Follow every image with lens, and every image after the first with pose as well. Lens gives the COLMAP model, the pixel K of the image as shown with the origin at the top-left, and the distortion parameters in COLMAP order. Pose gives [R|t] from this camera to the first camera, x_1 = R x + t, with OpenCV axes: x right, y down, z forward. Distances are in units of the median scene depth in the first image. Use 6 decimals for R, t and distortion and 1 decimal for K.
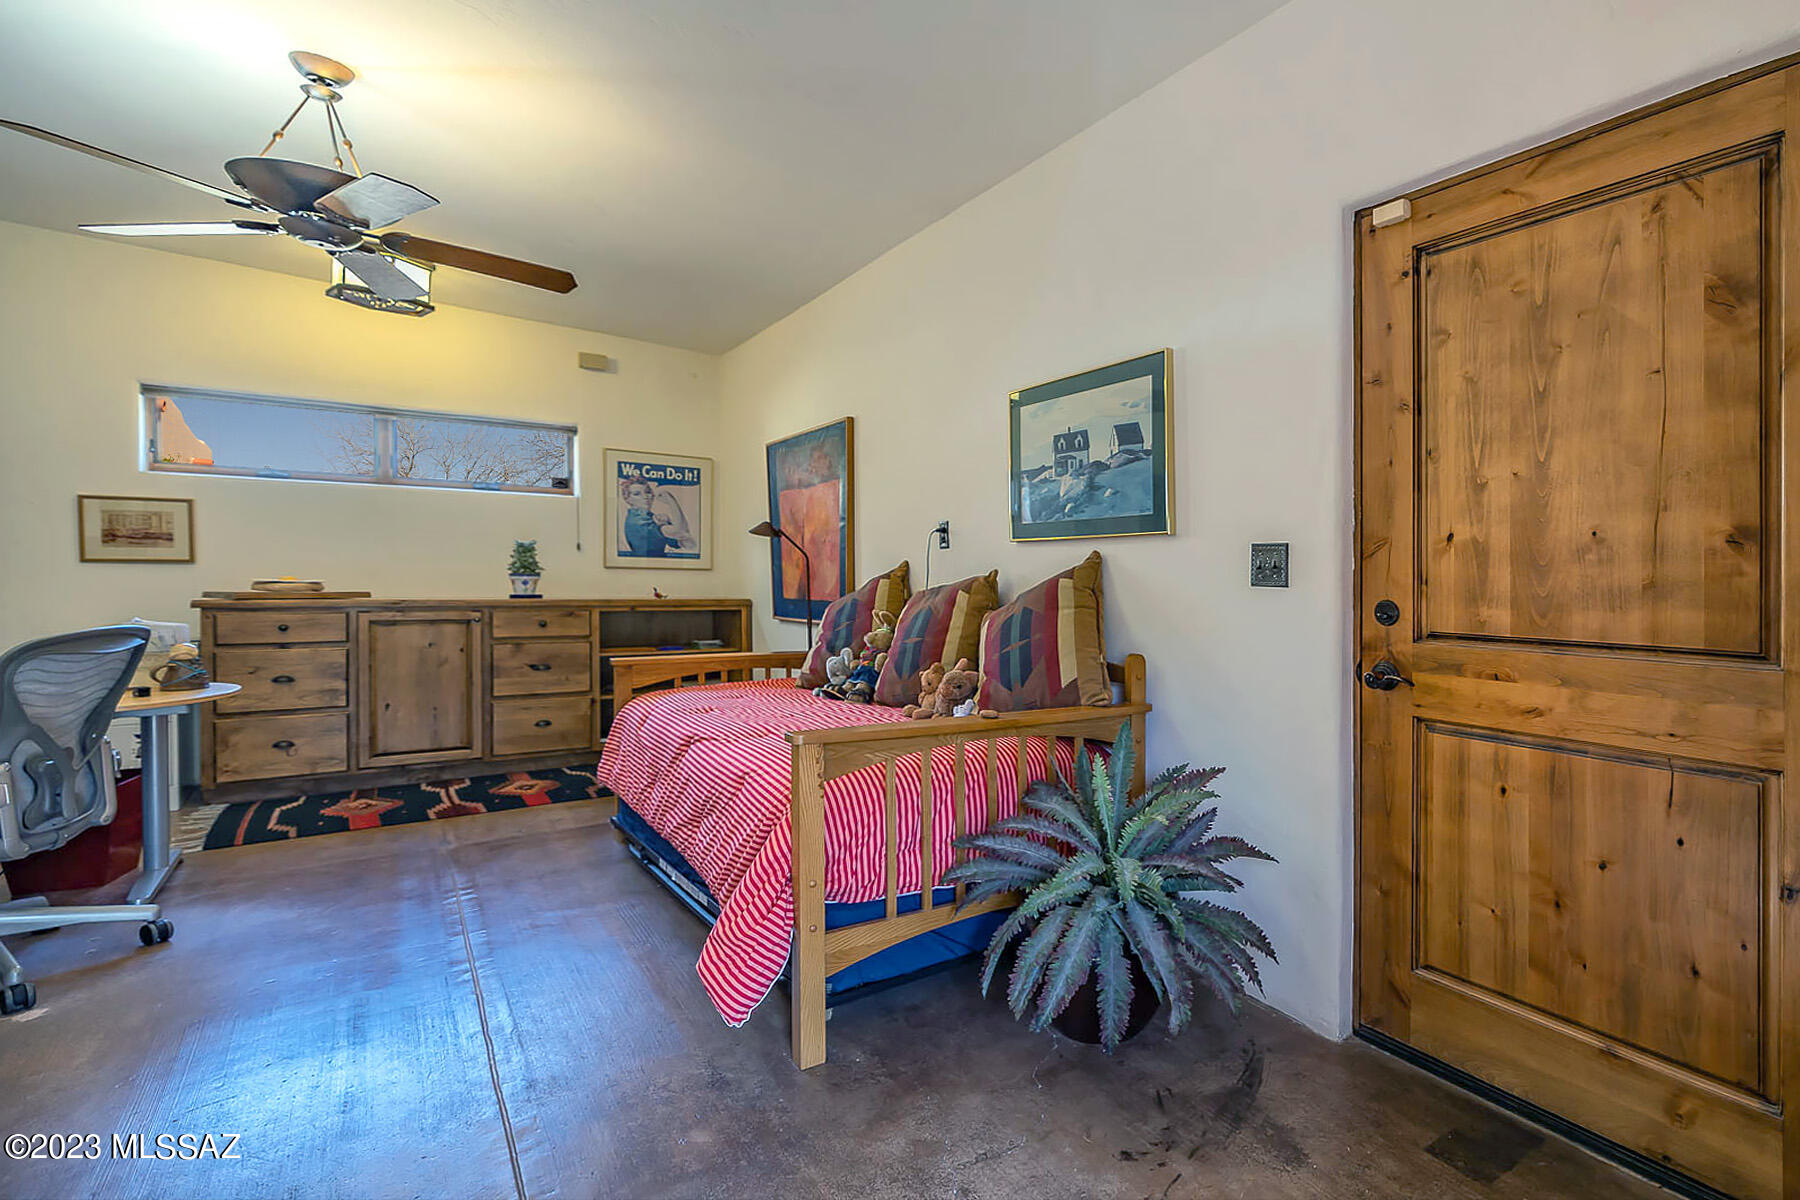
lens RADIAL K [[817.3, 0, 893.1], [0, 817.3, 586.6], [0, 0, 1]] dist [-0.002192, -0.000295]
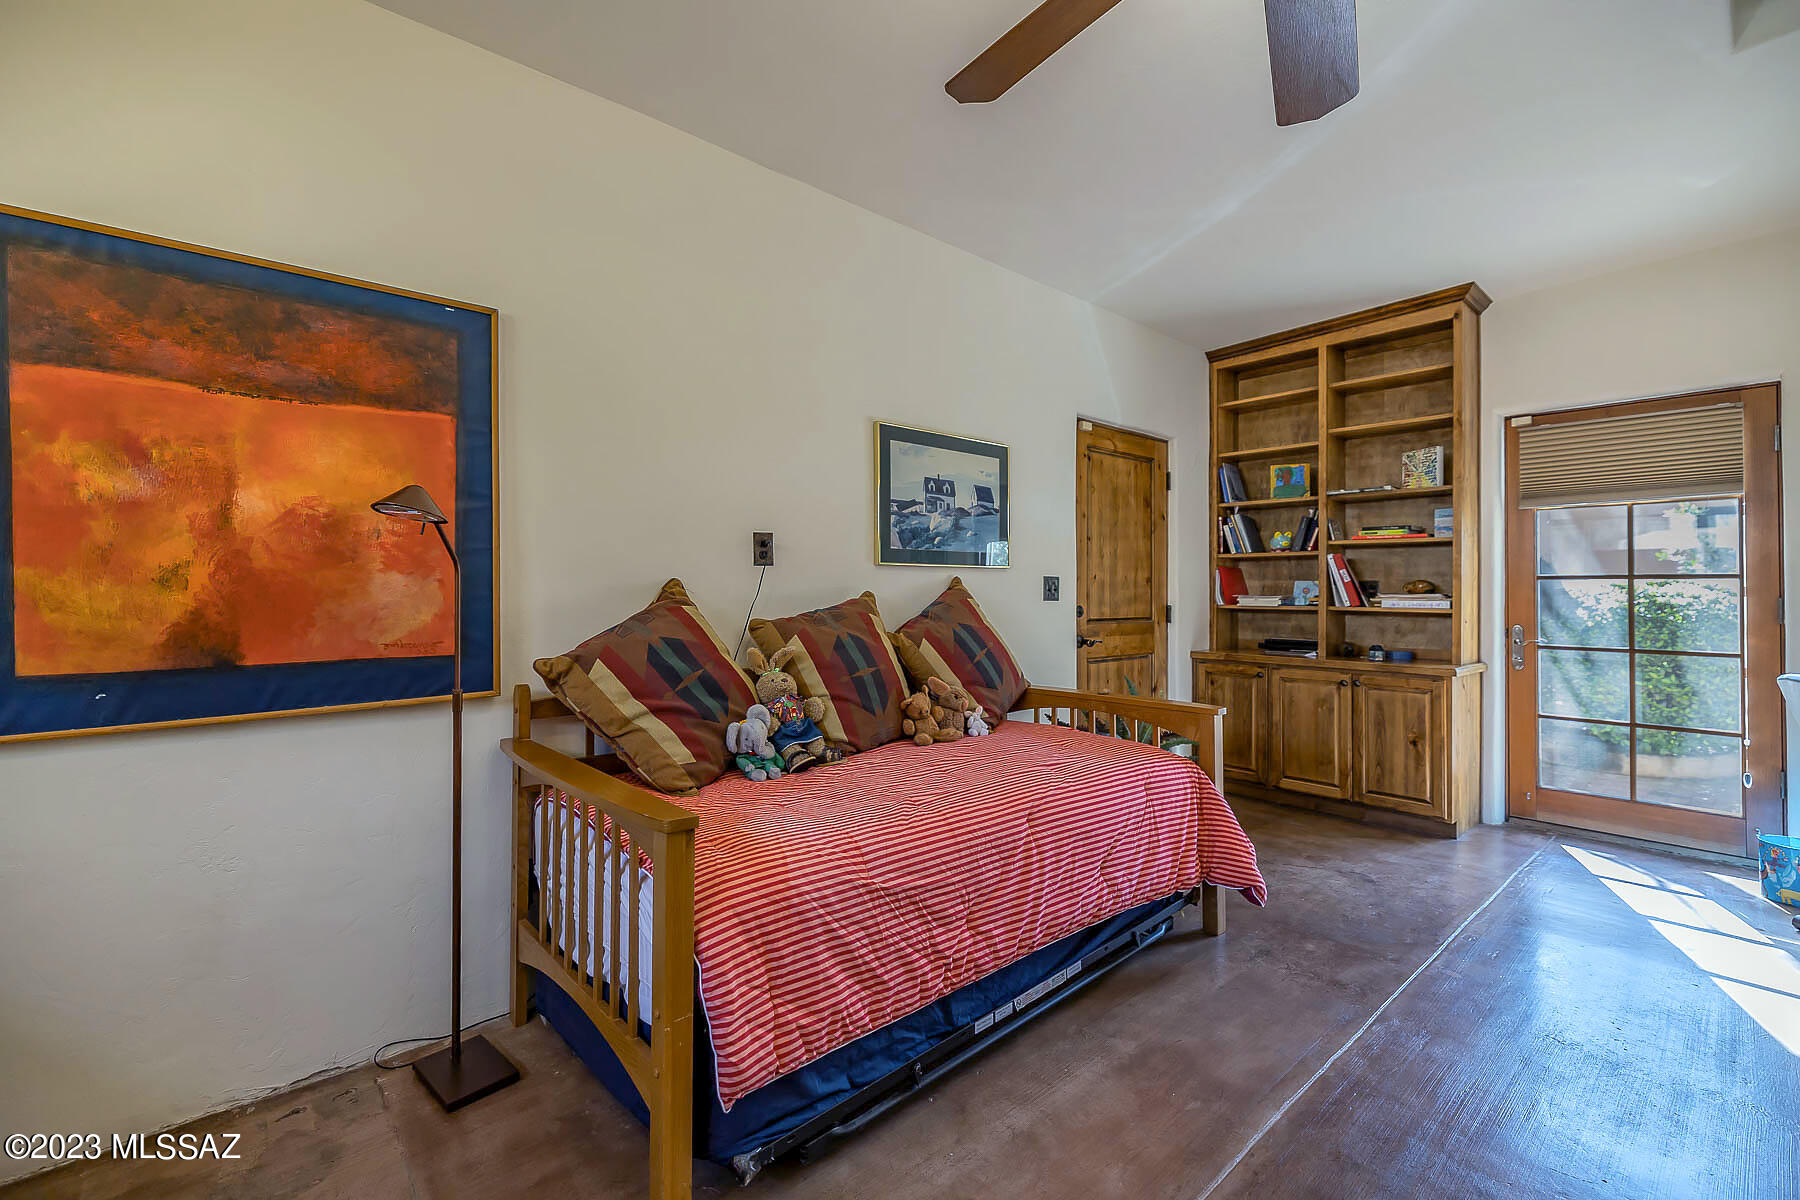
lens RADIAL K [[817.3, 0, 893.1], [0, 817.3, 586.6], [0, 0, 1]] dist [-0.002192, -0.000295]
pose [[-0.169767, 0.005597, 0.985468, -1.002949], [0.020418, 0.999789, -0.002160, -0.027308], [-0.985273, 0.019755, -0.169846, 1.316177]]
